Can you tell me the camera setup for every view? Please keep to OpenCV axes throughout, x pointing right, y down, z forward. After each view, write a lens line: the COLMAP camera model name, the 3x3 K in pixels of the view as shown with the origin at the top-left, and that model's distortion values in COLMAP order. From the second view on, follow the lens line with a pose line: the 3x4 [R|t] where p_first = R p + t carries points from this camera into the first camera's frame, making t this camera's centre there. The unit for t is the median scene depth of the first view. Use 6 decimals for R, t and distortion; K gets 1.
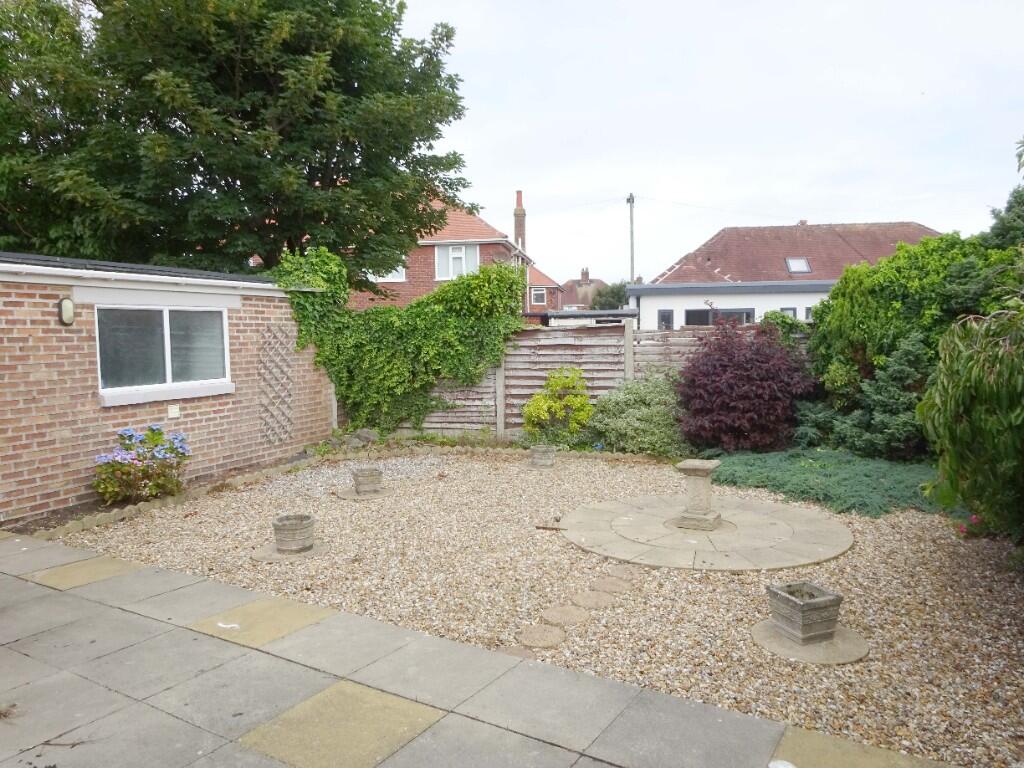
lens RADIAL K [[747.9, 0, 512.8], [0, 747.9, 383.8], [0, 0, 1]] dist [-0.015403, 0.012163]
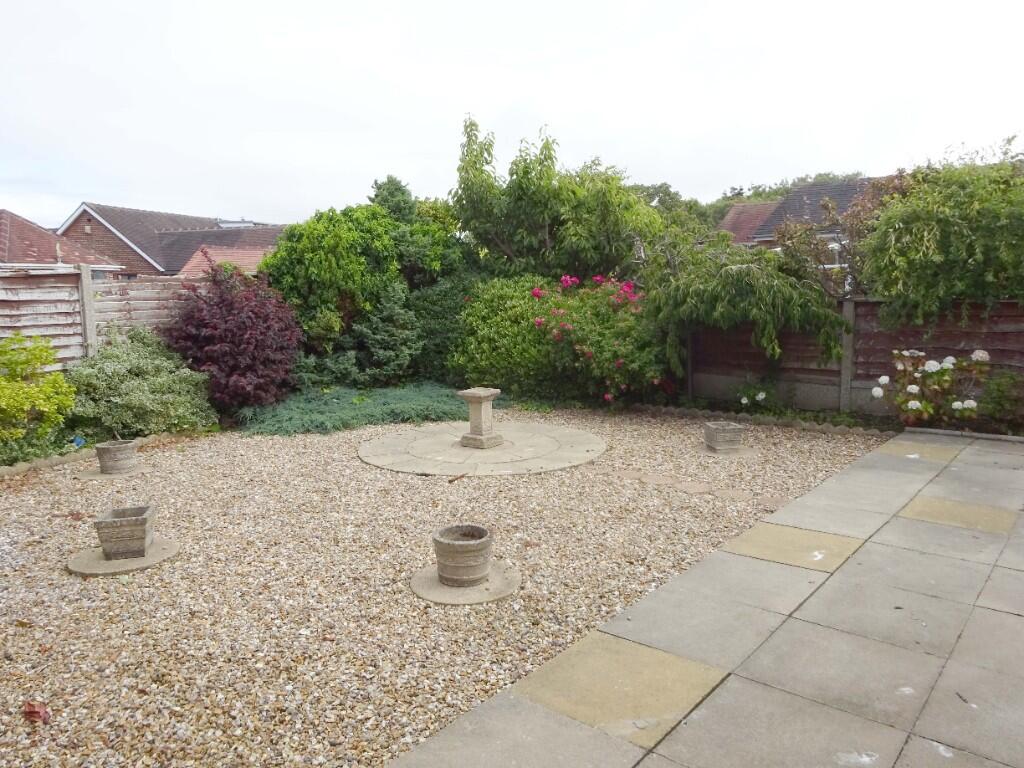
lens RADIAL K [[747.9, 0, 512.4], [0, 747.9, 384.8], [0, 0, 1]] dist [-0.015403, 0.012163]
pose [[0.152663, -0.116143, 0.981430, -0.642015], [0.080925, 0.991205, 0.104712, -0.013499], [-0.984959, 0.063437, 0.160719, 0.573574]]
